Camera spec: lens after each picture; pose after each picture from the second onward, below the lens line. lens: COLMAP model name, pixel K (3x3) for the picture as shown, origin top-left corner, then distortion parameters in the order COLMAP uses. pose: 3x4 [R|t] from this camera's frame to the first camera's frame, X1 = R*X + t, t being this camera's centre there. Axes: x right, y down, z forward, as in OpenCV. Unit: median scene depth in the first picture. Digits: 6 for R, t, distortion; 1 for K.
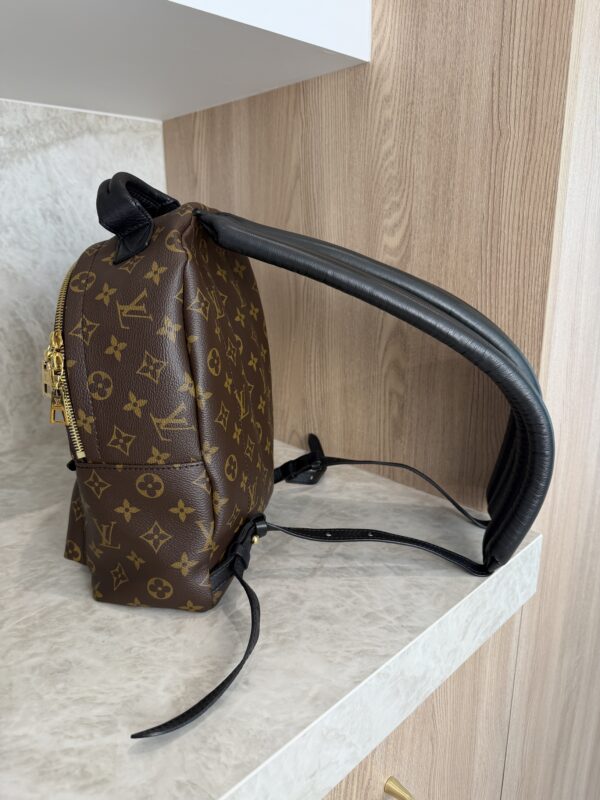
lens RADIAL K [[574.4, 0, 302.7], [0, 574.4, 401.7], [0, 0, 1]] dist [-0.011536, -0.009251]
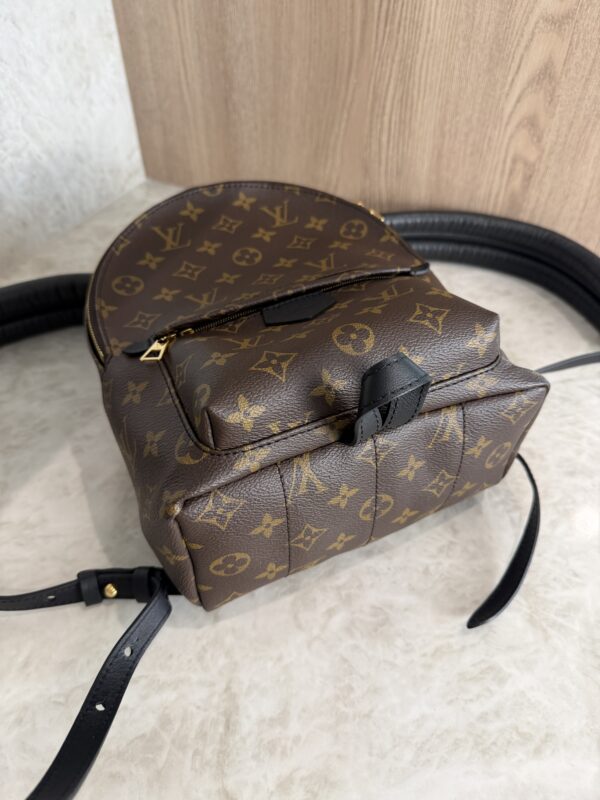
lens RADIAL K [[585.7, 0, 296.5], [0, 585.7, 401.4], [0, 0, 1]] dist [-0.033904, 0.004895]
pose [[0.947084, -0.221690, 0.232132, -0.400605], [0.078830, 0.861678, 0.501295, -0.156578], [-0.311155, -0.456469, 0.833558, 0.275513]]
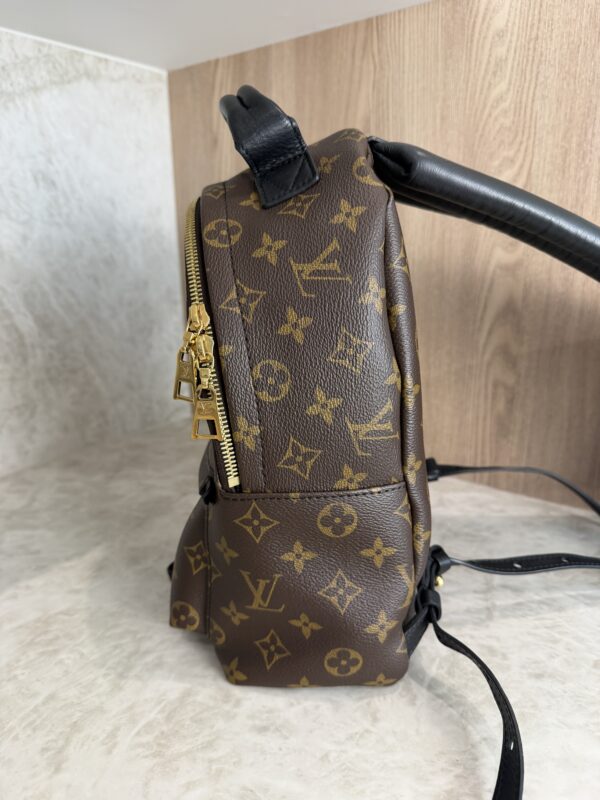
lens RADIAL K [[585.8, 0, 300.1], [0, 585.8, 401.8], [0, 0, 1]] dist [-0.021220, -0.004121]
pose [[0.988831, -0.041073, 0.143268, -0.261145], [0.041961, 0.999114, -0.003180, 0.000636], [-0.143011, 0.009157, 0.989679, 0.187793]]
